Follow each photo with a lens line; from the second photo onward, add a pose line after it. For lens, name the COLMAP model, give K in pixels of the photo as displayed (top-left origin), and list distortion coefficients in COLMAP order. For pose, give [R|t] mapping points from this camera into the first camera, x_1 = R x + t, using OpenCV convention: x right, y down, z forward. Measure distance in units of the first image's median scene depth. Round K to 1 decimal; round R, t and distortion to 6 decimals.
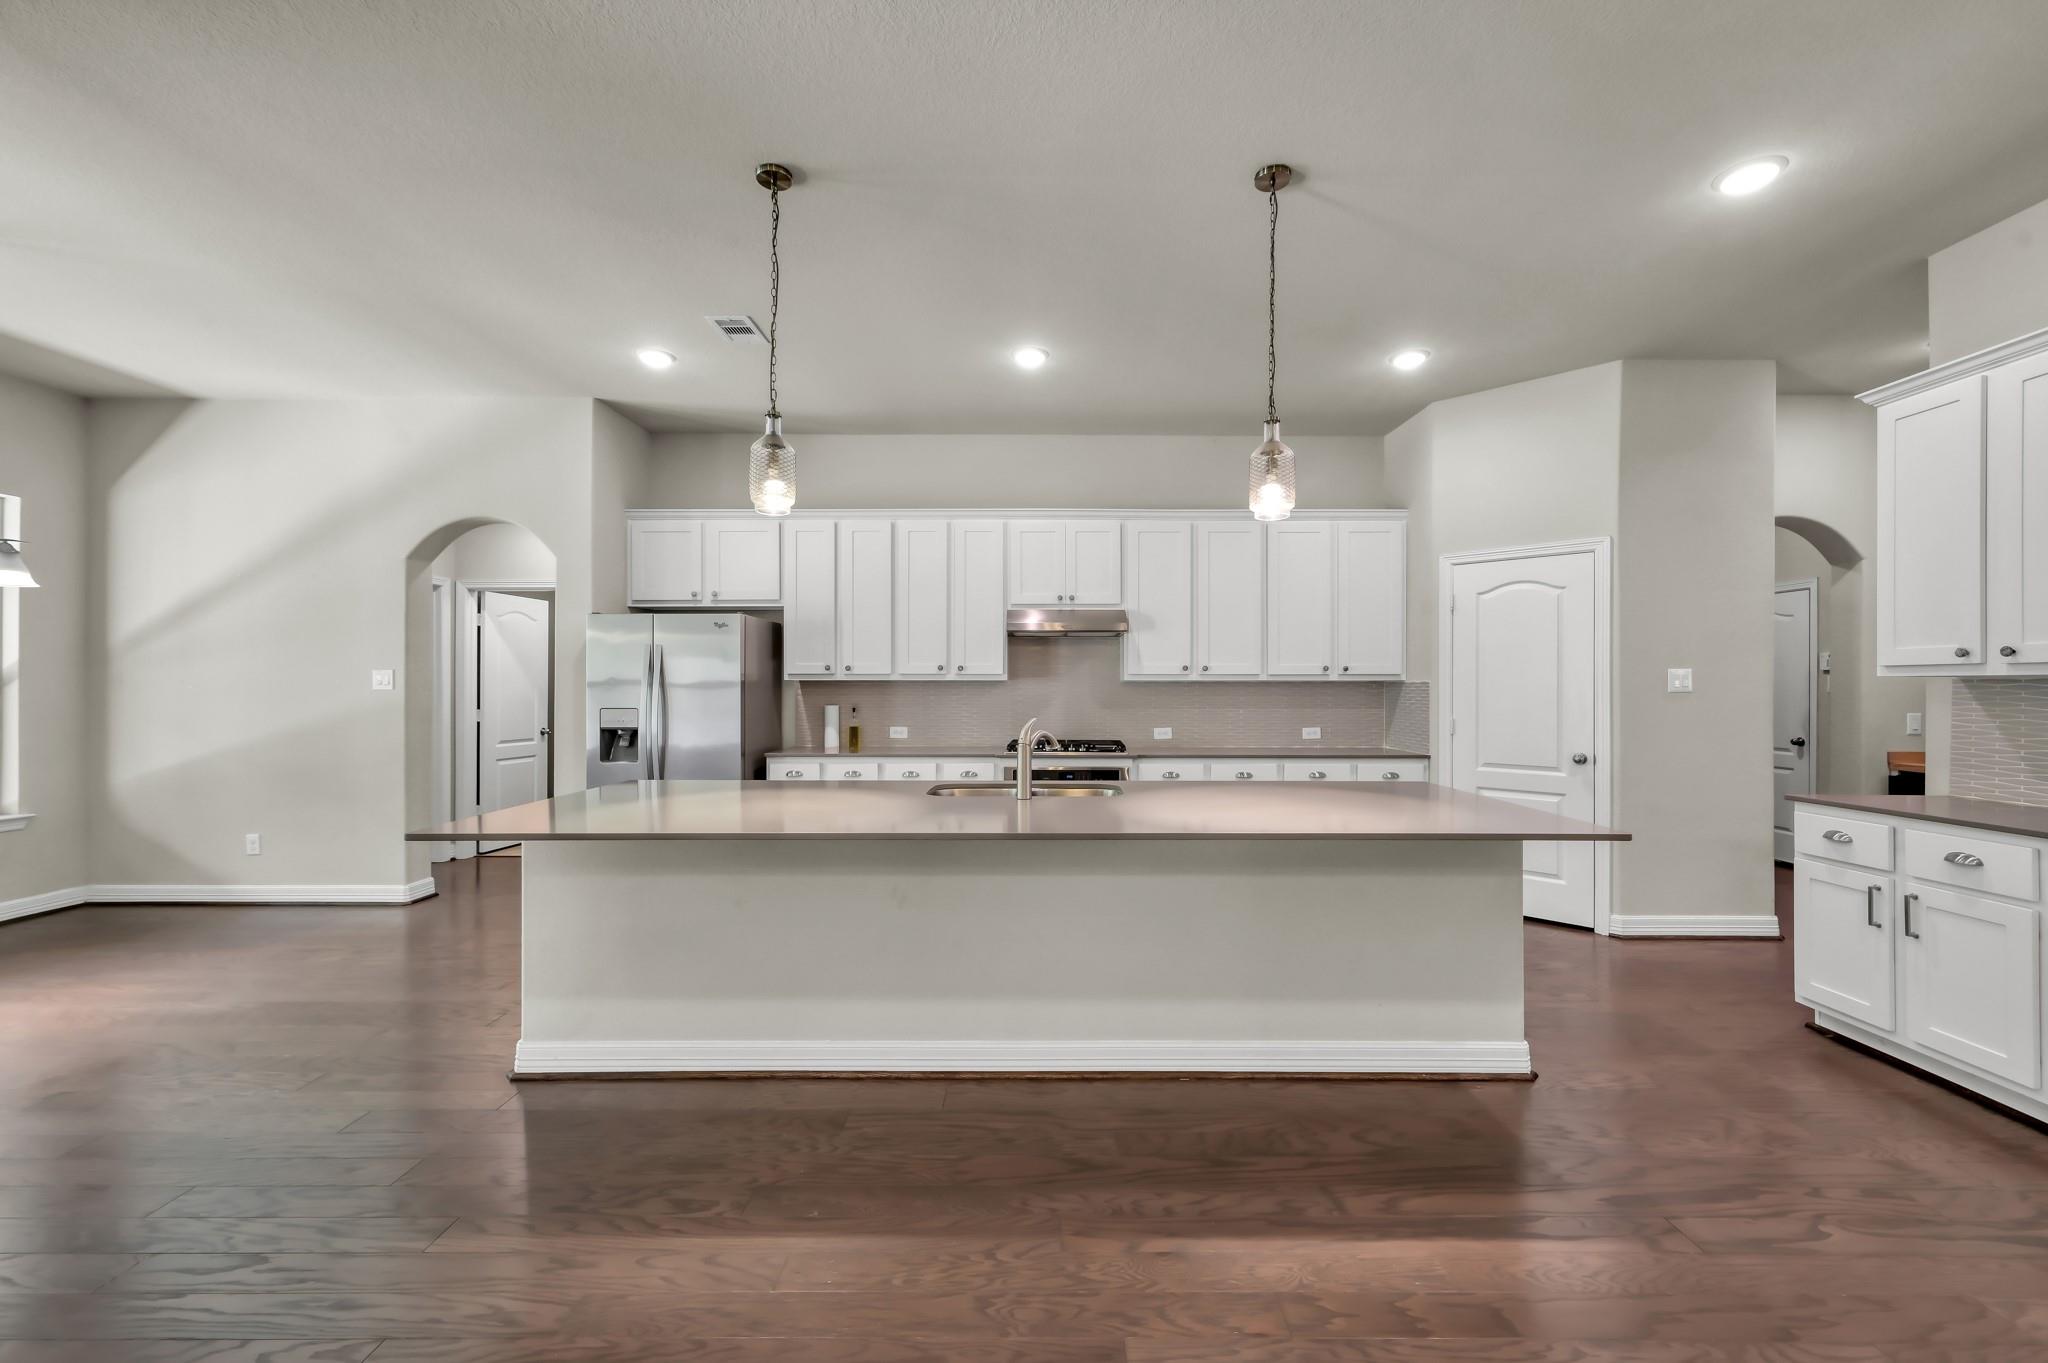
lens RADIAL K [[836.3, 0, 1060.9], [0, 836.3, 687.1], [0, 0, 1]] dist [0.000032, 0.000108]
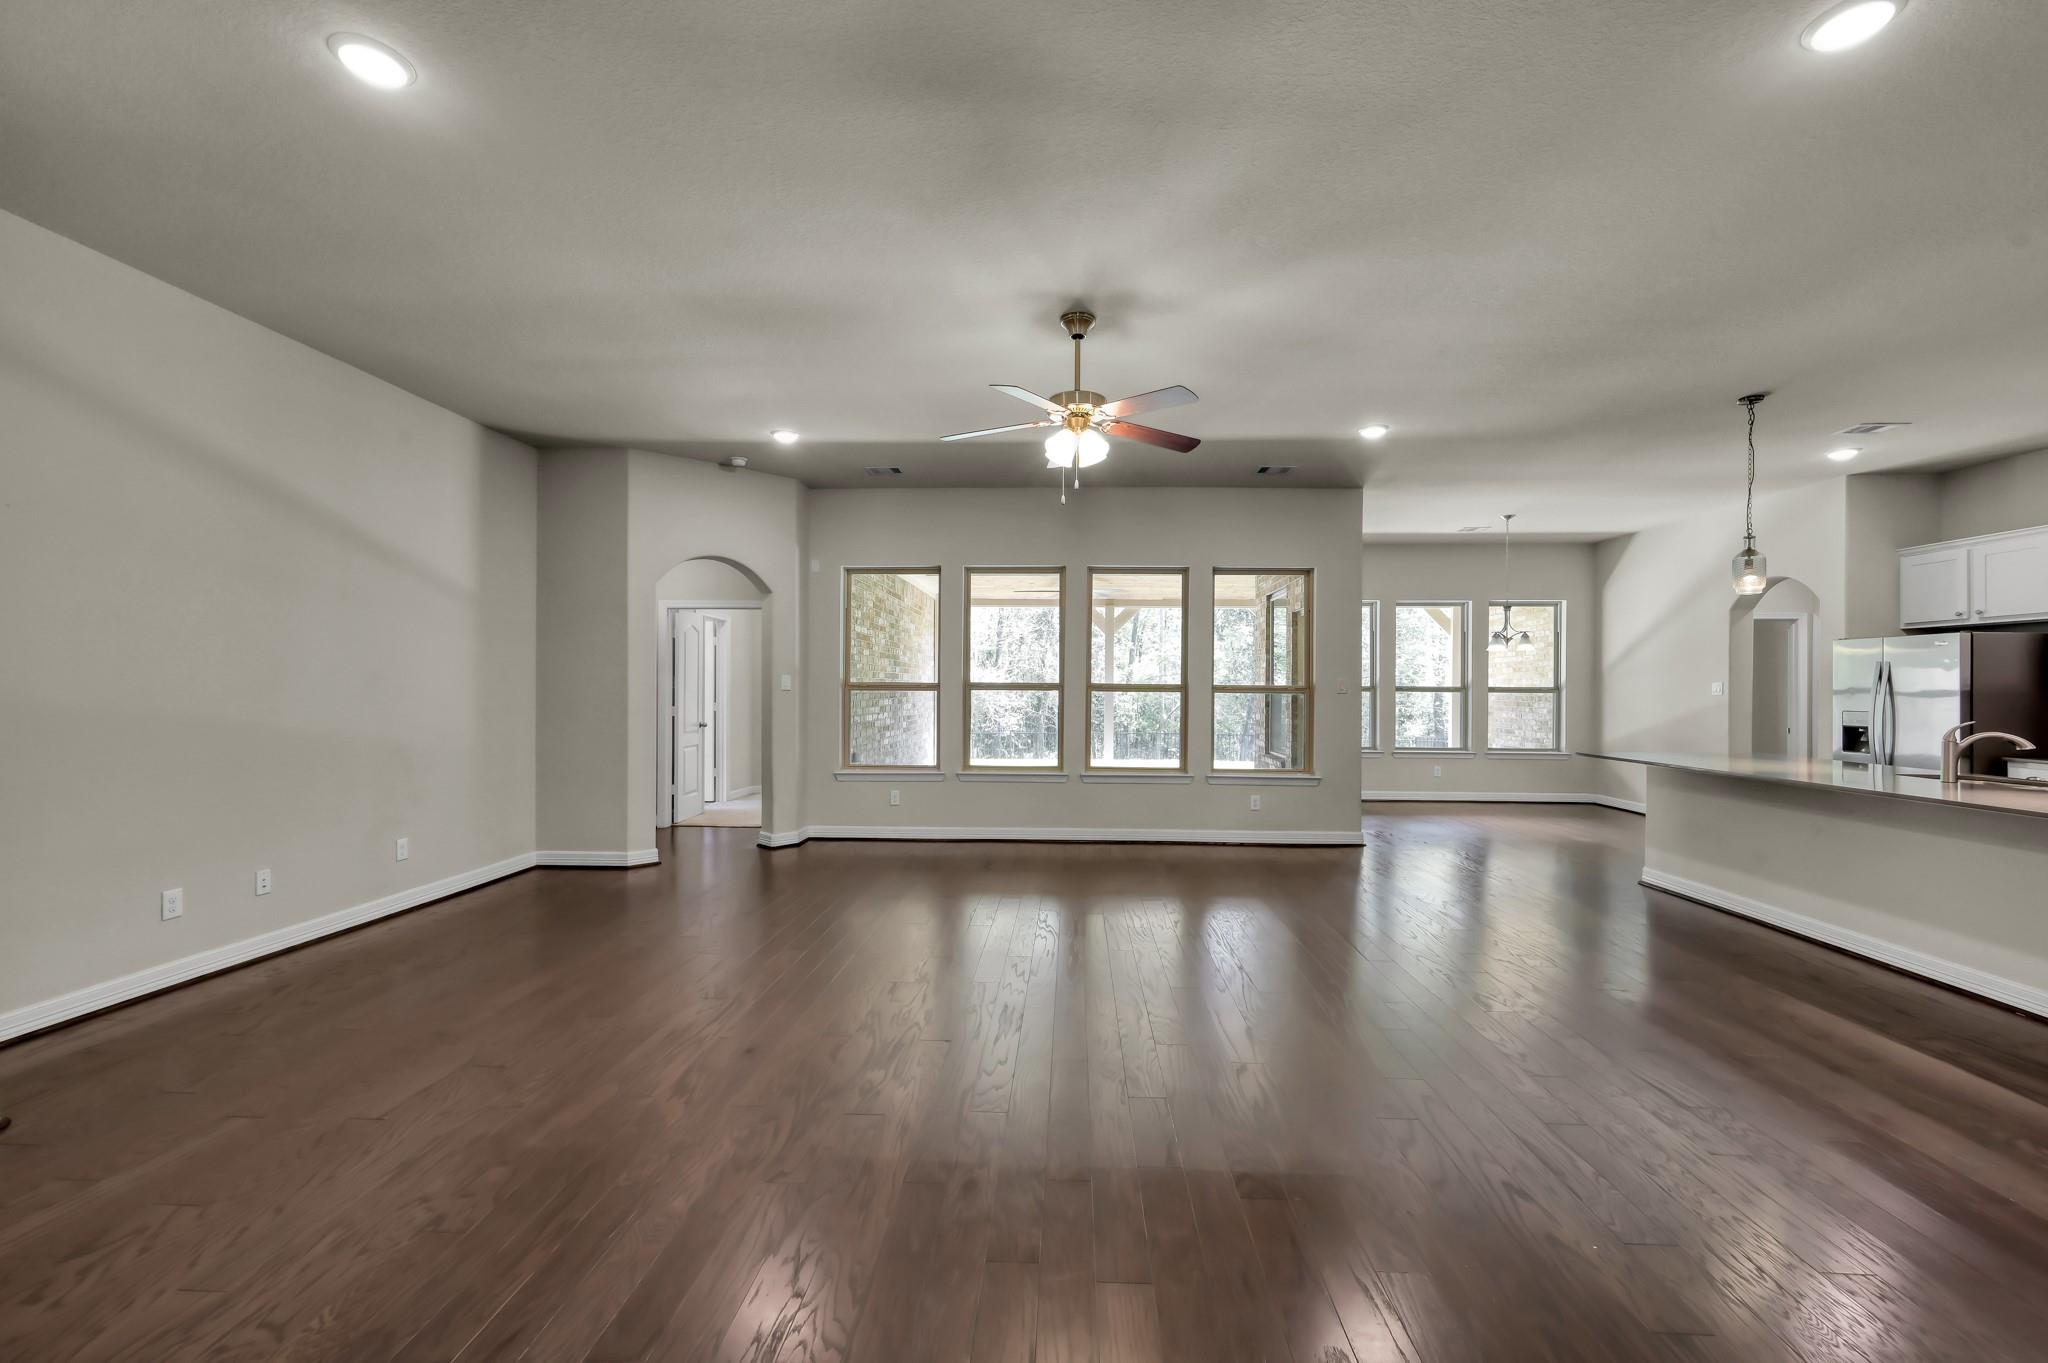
lens RADIAL K [[832.4, 0, 1024.0], [0, 832.4, 681.5], [0, 0, 1]] dist [0.024816, 0.000192]
pose [[-0.038324, -0.003059, -0.999261, 0.820413], [-0.010204, 0.999944, -0.002670, -0.002774], [0.999213, 0.010094, -0.038353, -0.242195]]
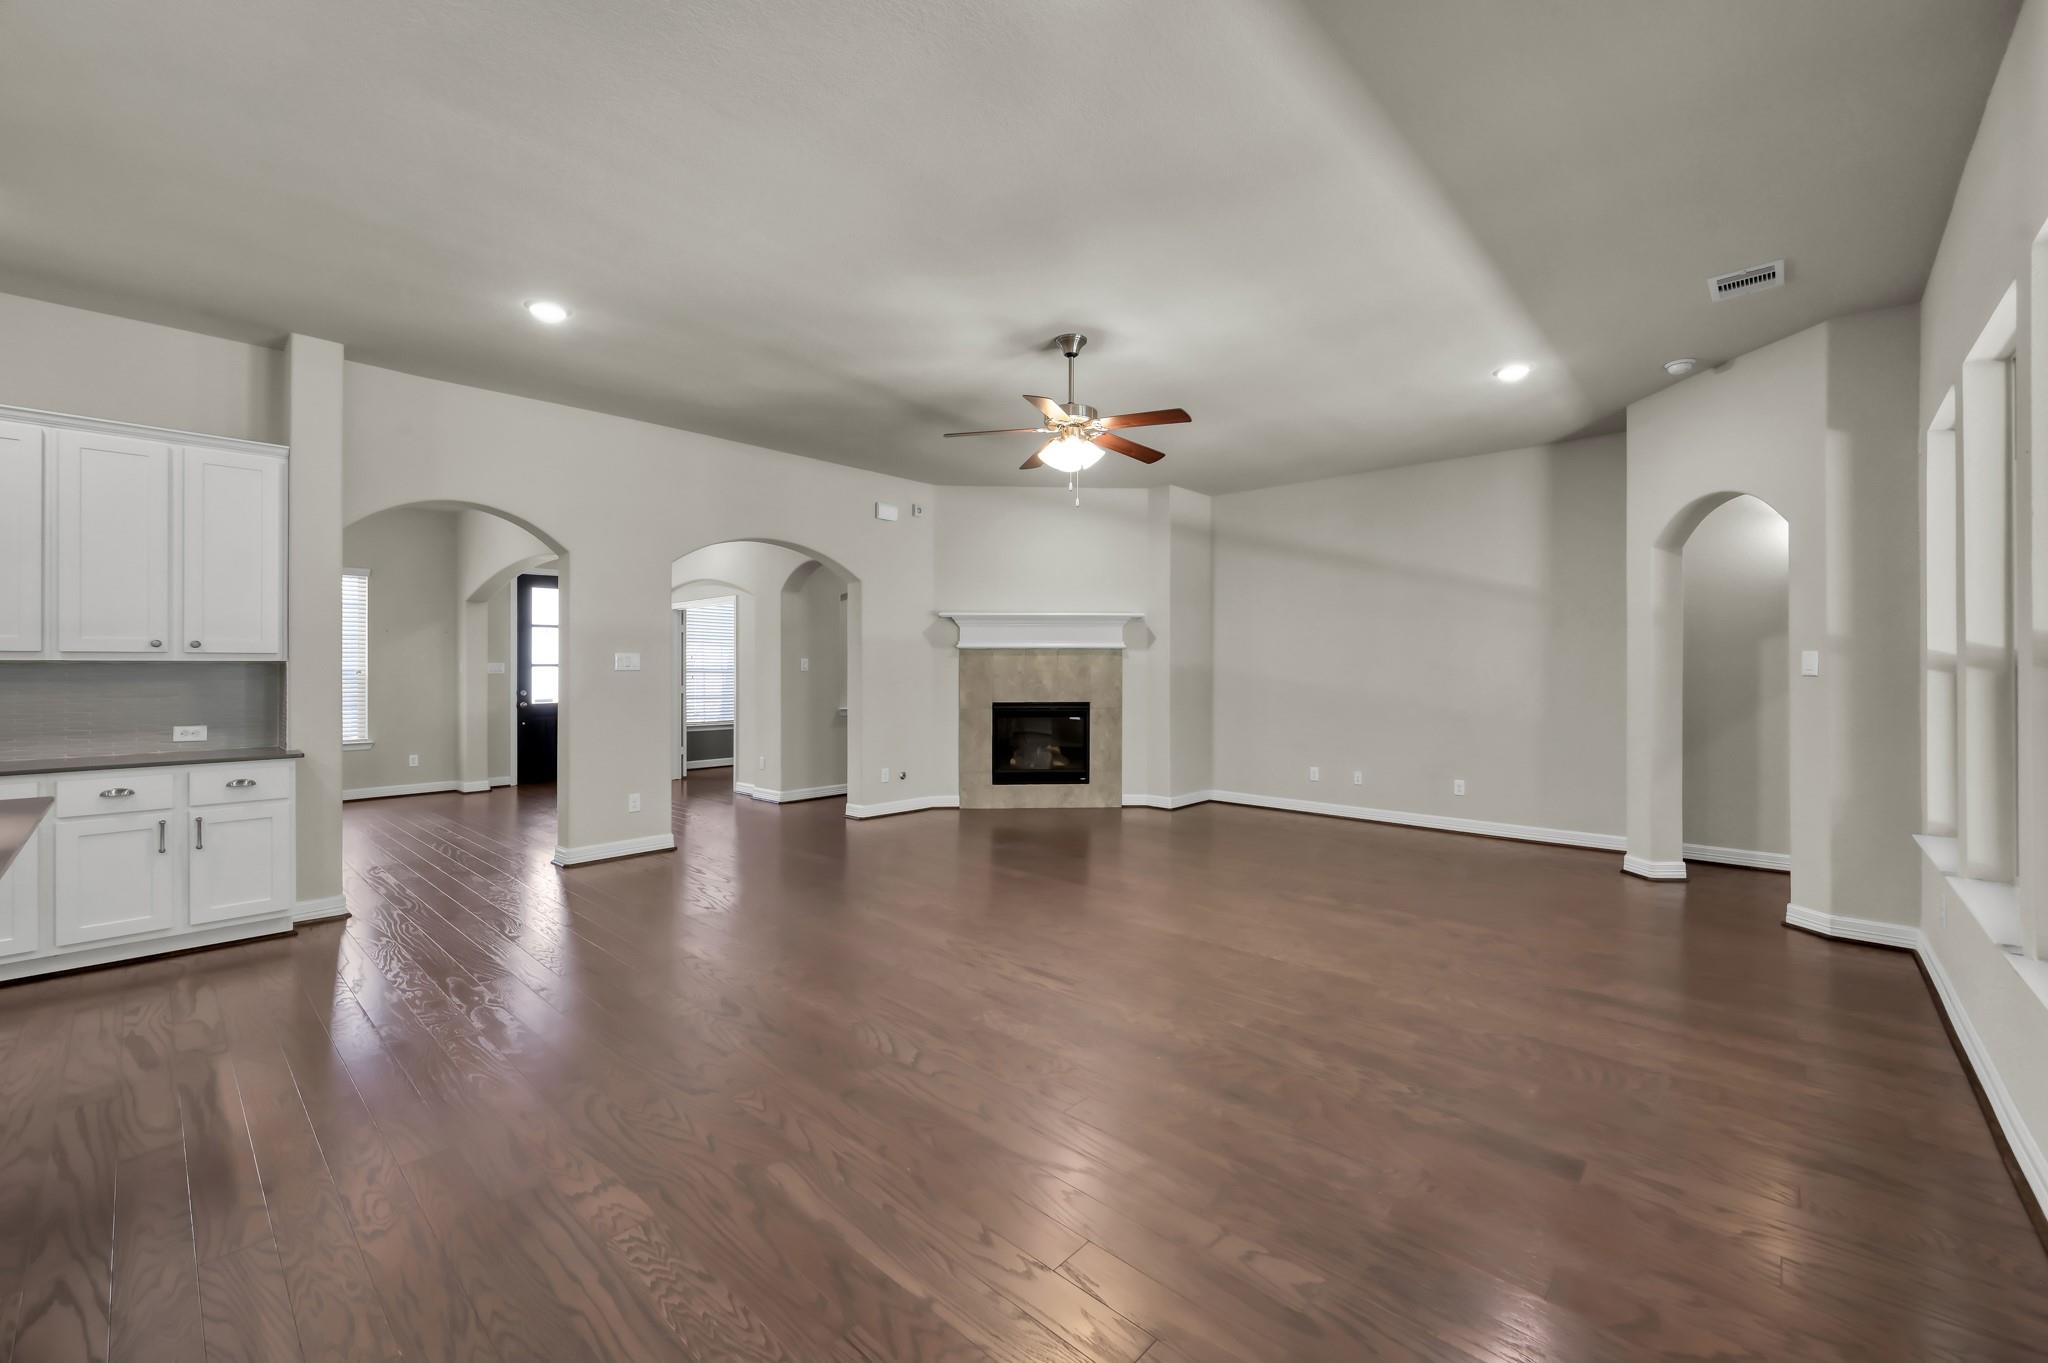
lens RADIAL K [[808.9, 0, 1030.8], [0, 808.9, 665.9], [0, 0, 1]] dist [0.001366, 0.000305]
pose [[-0.731346, 0.002604, 0.682001, -0.515626], [0.001933, 0.999997, -0.001746, 0.000333], [-0.682004, 0.000042, -0.731349, 0.428112]]
